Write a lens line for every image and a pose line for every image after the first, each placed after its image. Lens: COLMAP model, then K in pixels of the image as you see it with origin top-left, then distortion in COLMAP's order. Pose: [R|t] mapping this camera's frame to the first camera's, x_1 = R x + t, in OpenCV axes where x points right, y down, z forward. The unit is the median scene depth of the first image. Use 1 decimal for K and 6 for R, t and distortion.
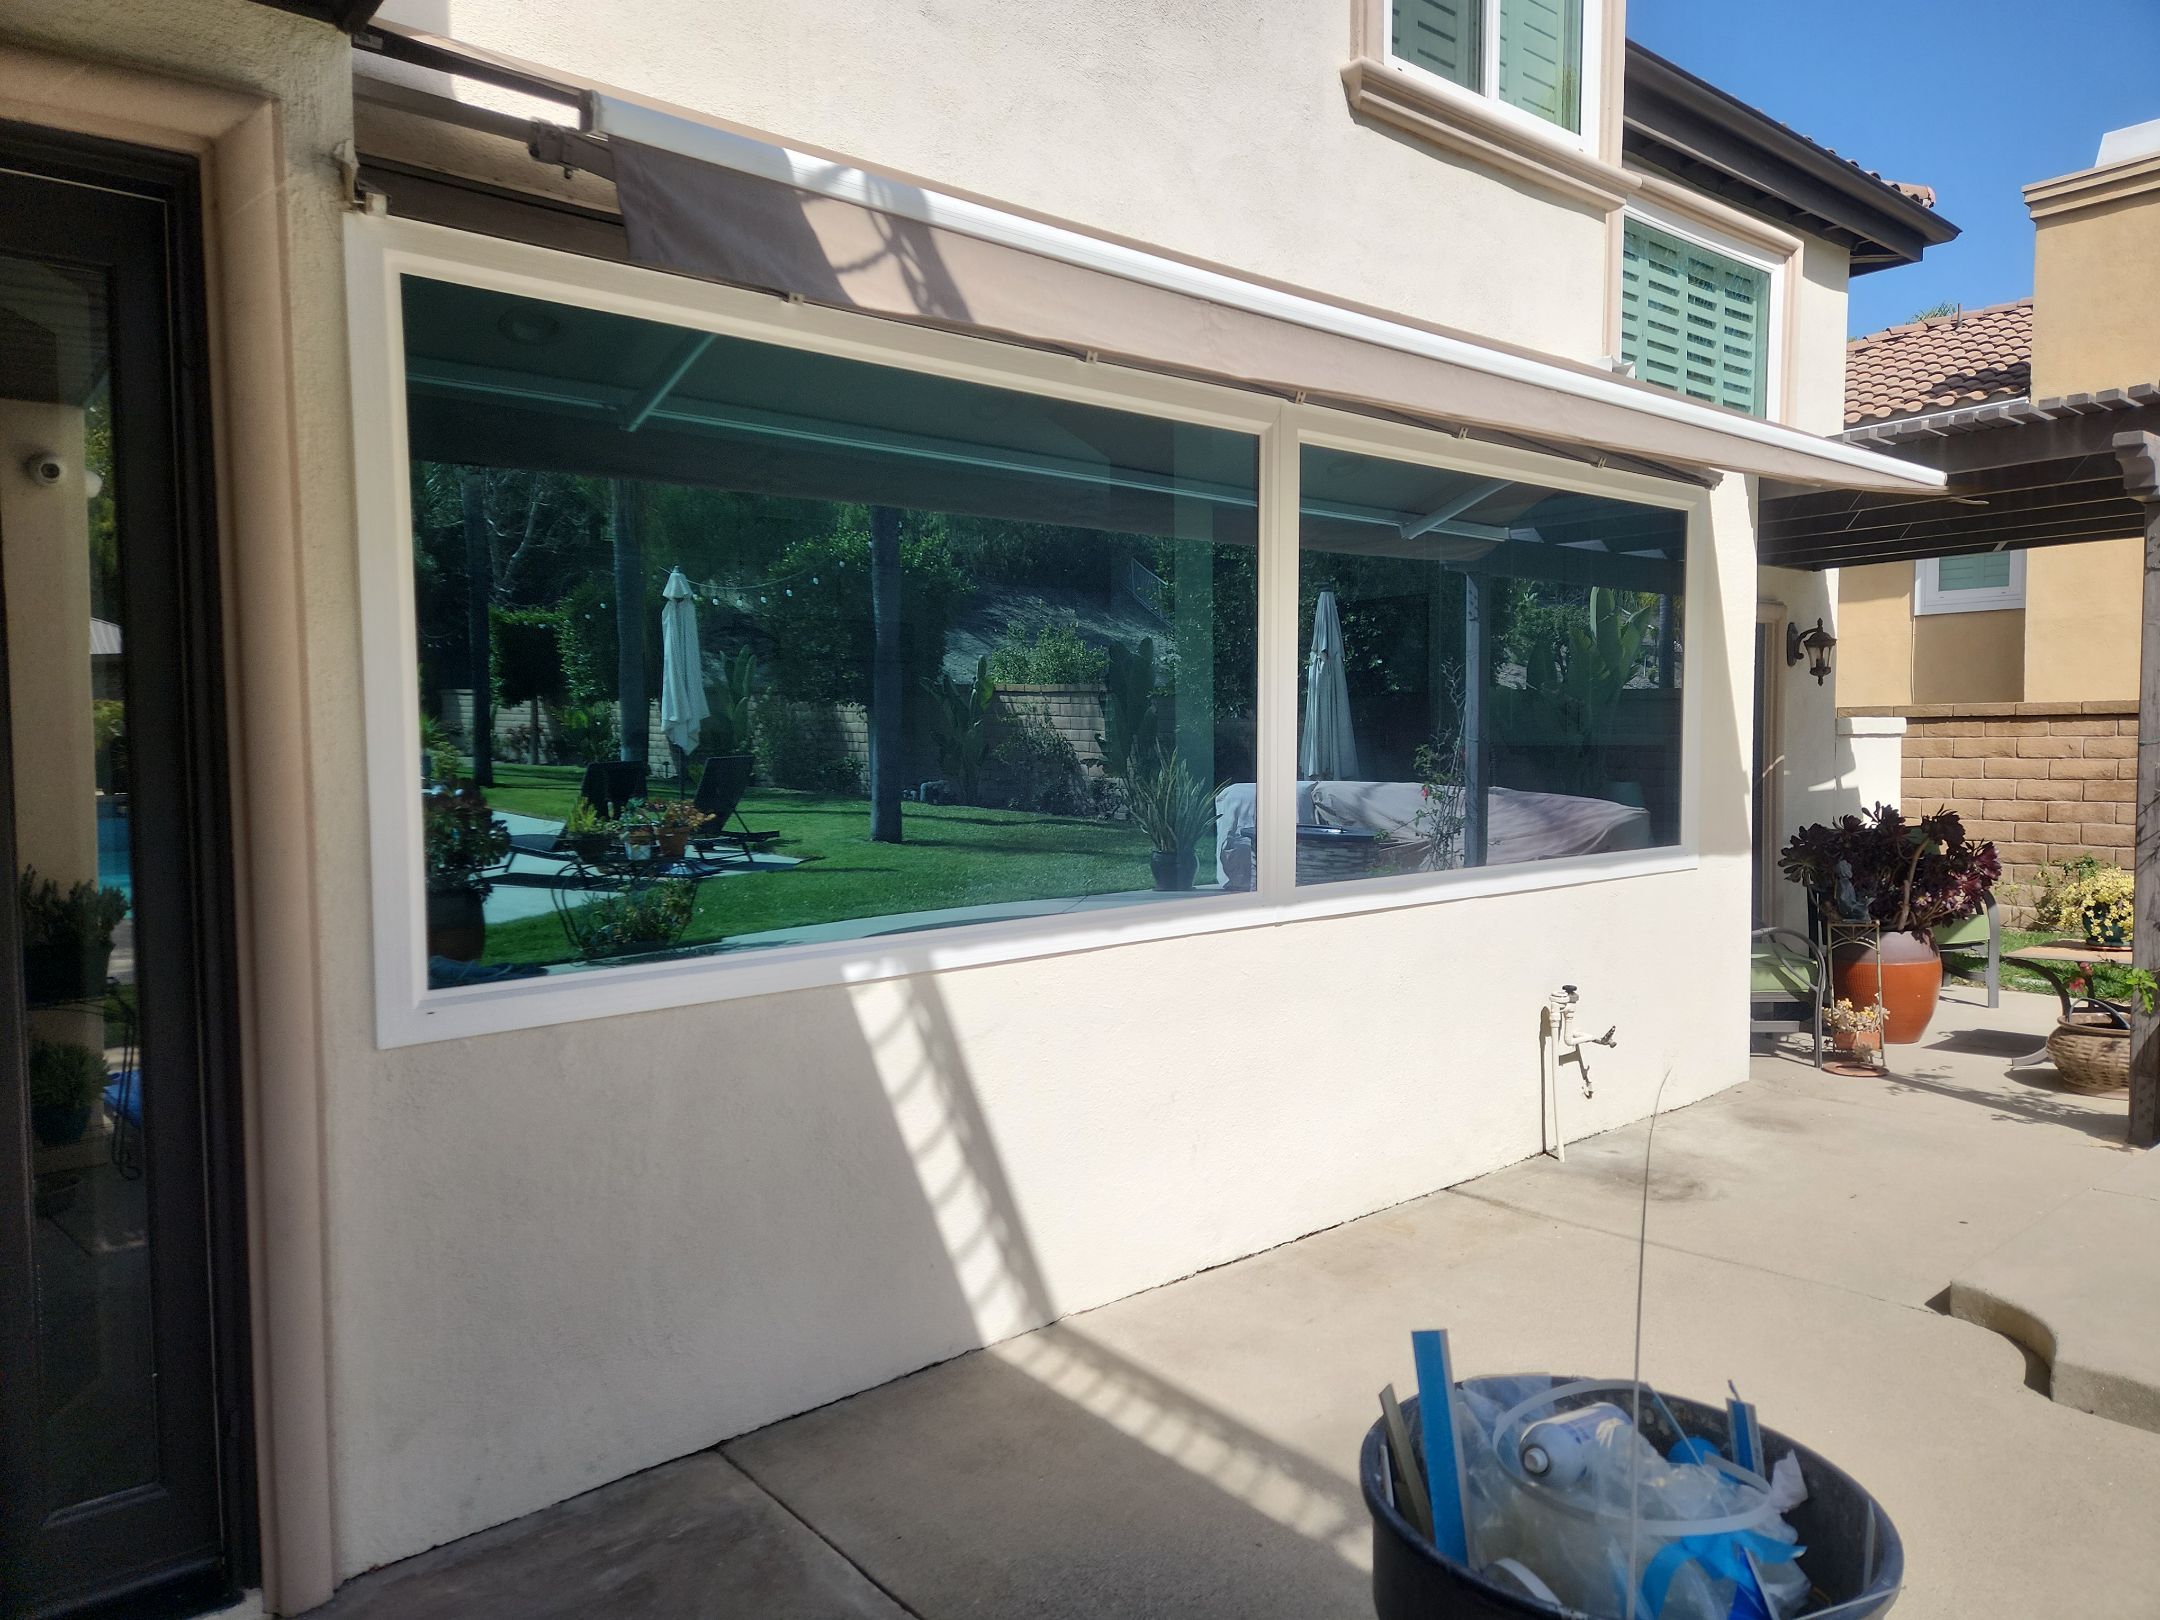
lens RADIAL K [[1434.1, 0, 1084.8], [0, 1434.1, 817.0], [0, 0, 1]] dist [0.077866, -0.064299]
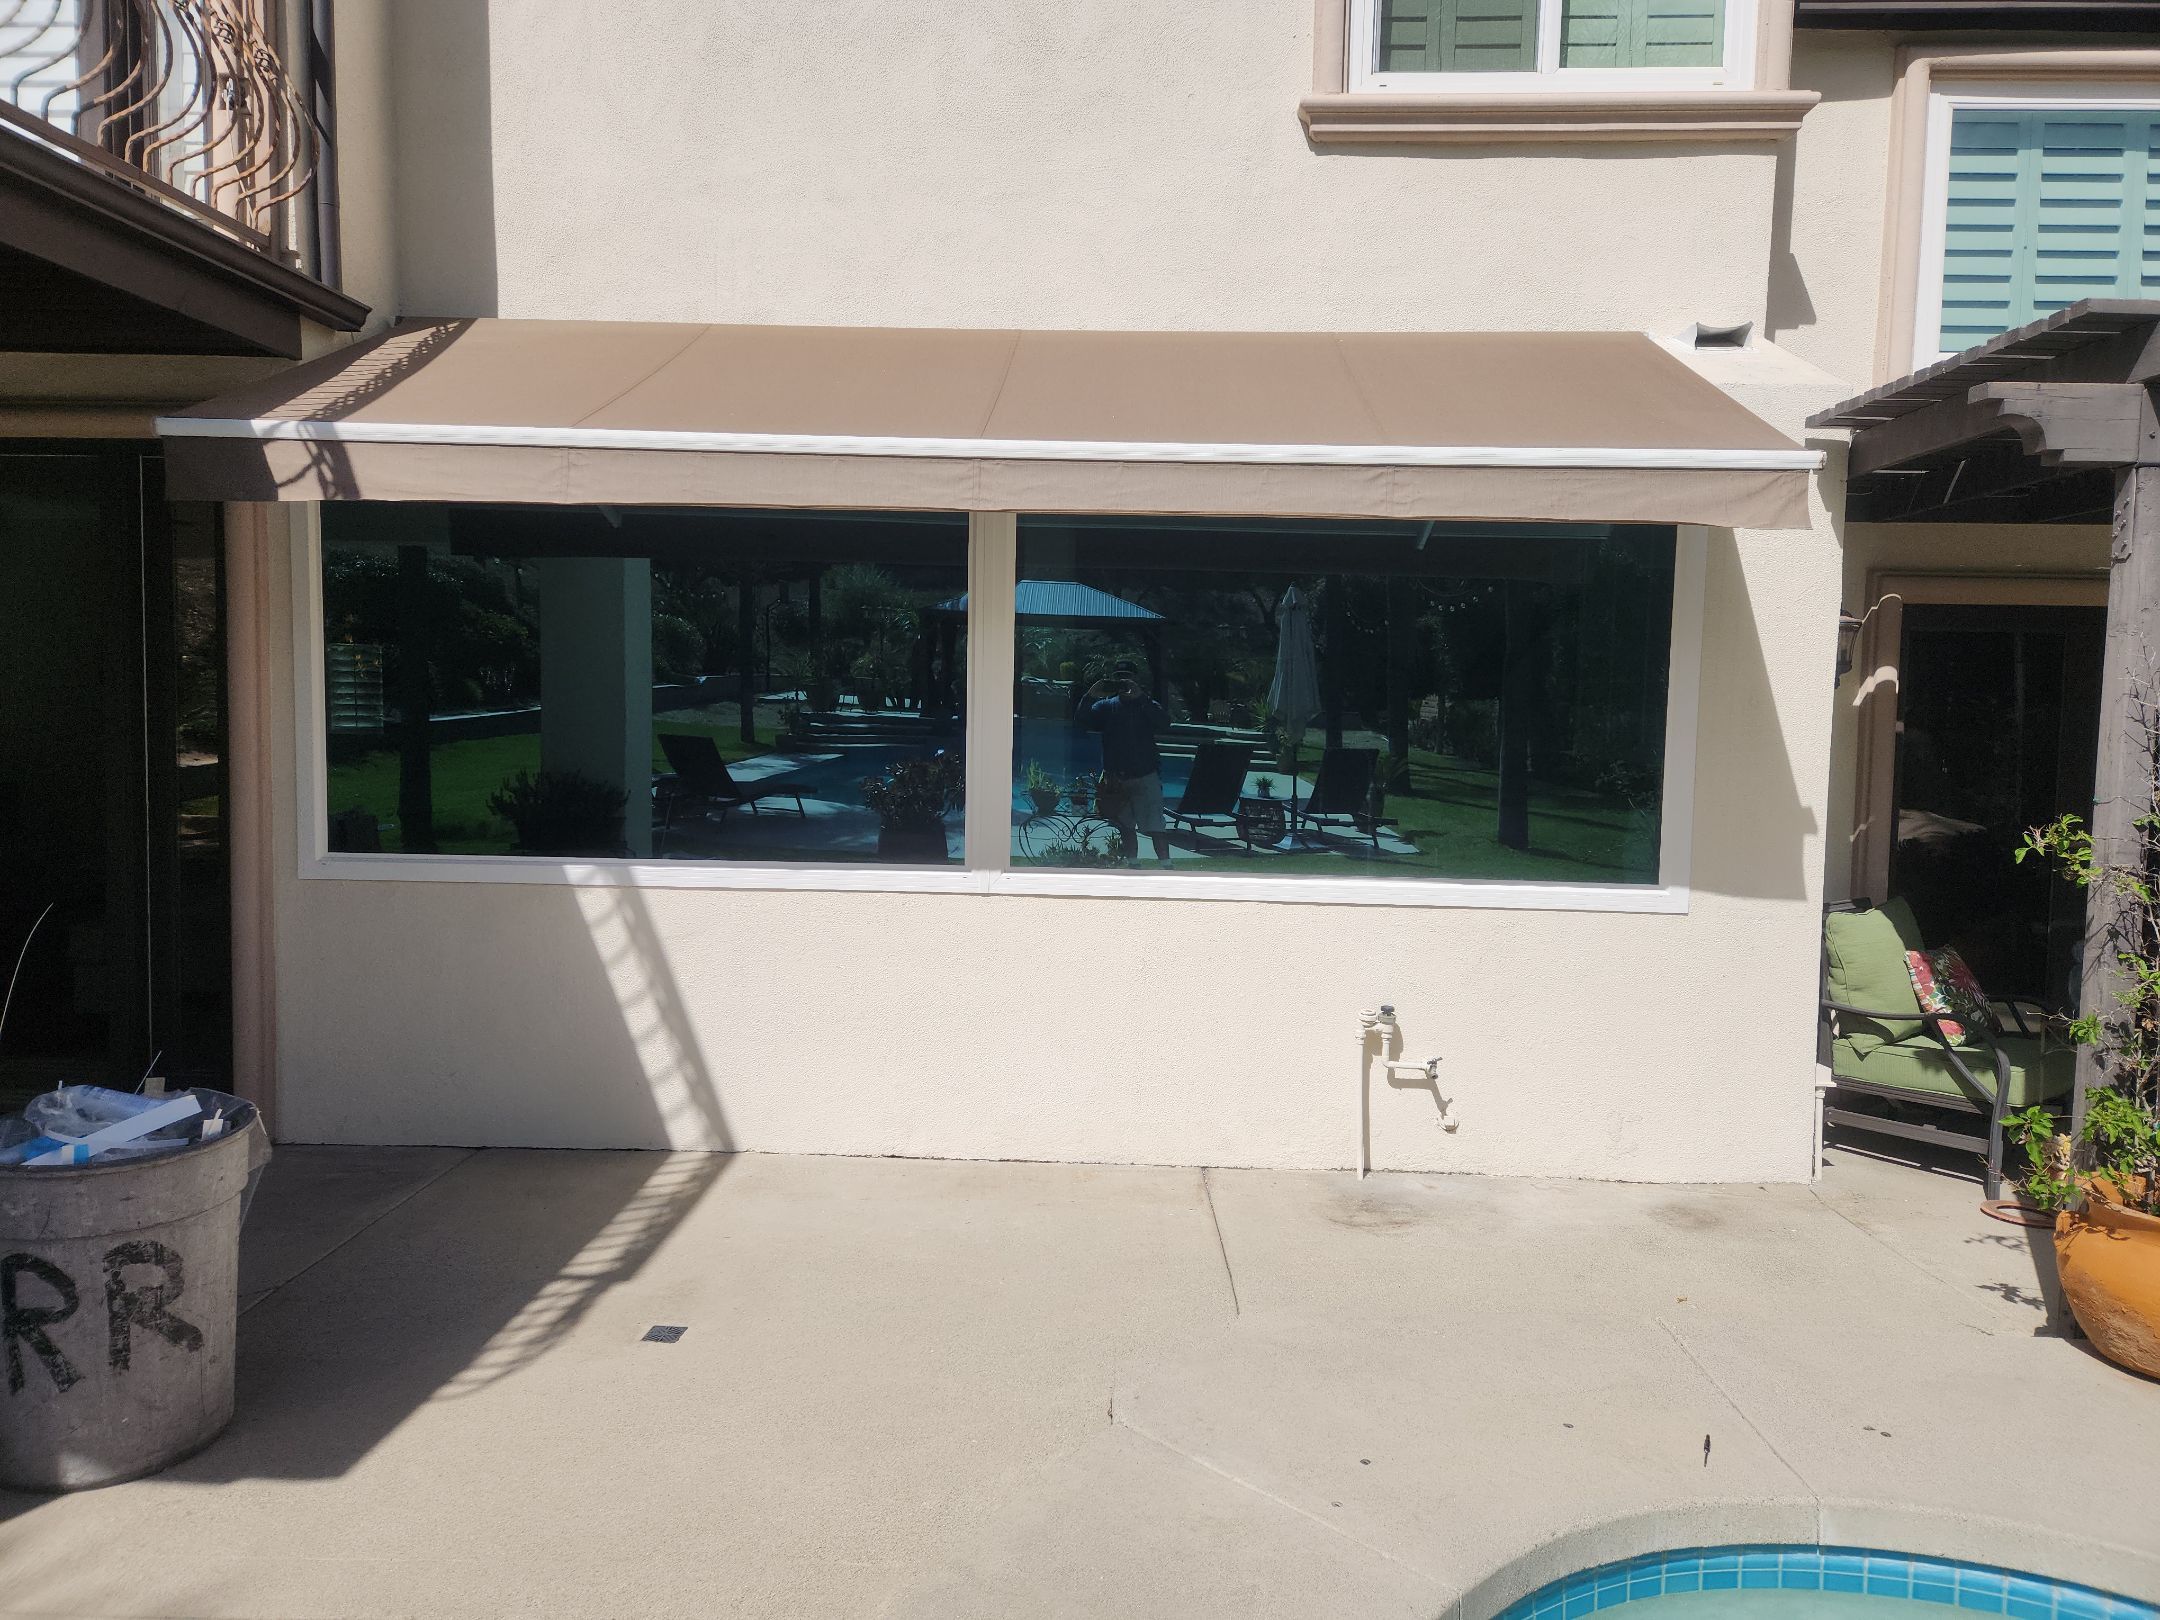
lens RADIAL K [[1434.1, 0, 1072.2], [0, 1434.1, 792.7], [0, 0, 1]] dist [0.077866, -0.064299]
pose [[0.741120, 0.070326, -0.667679, 0.879639], [-0.068514, 0.997229, 0.028986, -0.044343], [0.667868, 0.024263, 0.743884, 0.134941]]
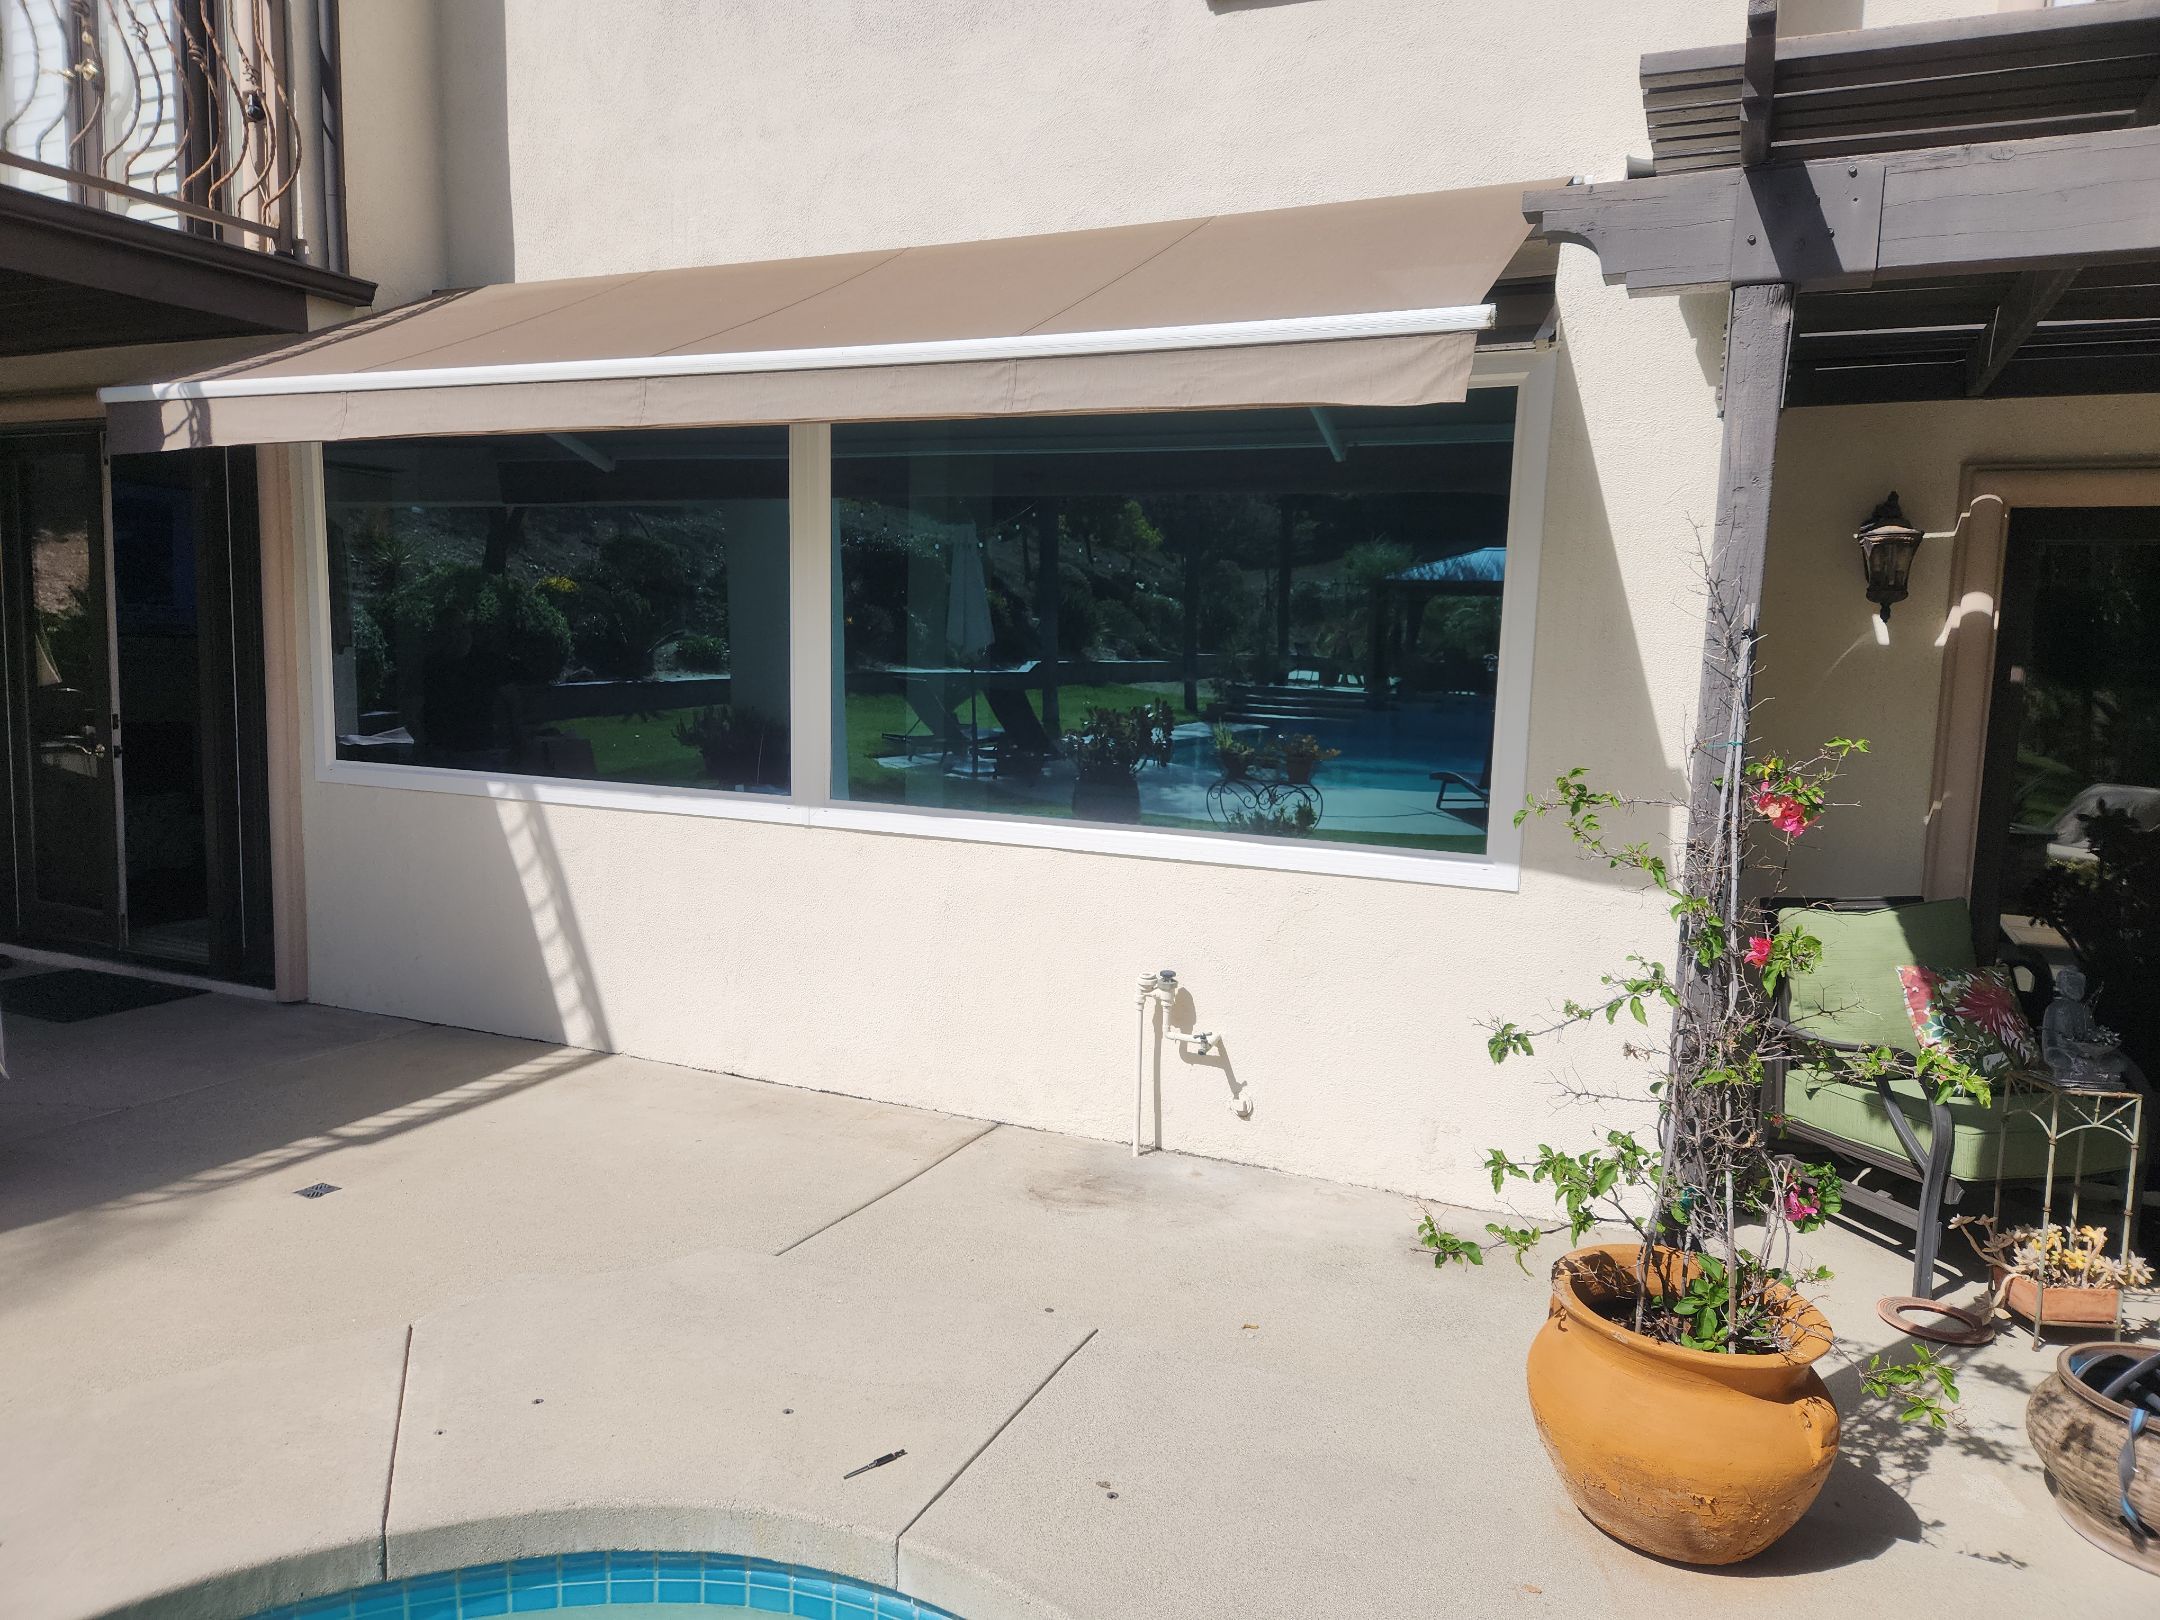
lens RADIAL K [[1434.1, 0, 1088.9], [0, 1434.1, 815.6], [0, 0, 1]] dist [0.077866, -0.064299]
pose [[0.430016, 0.126655, -0.893893, 1.169922], [-0.086500, 0.991336, 0.098850, -0.065291], [0.898668, 0.034814, 0.437246, 0.609040]]
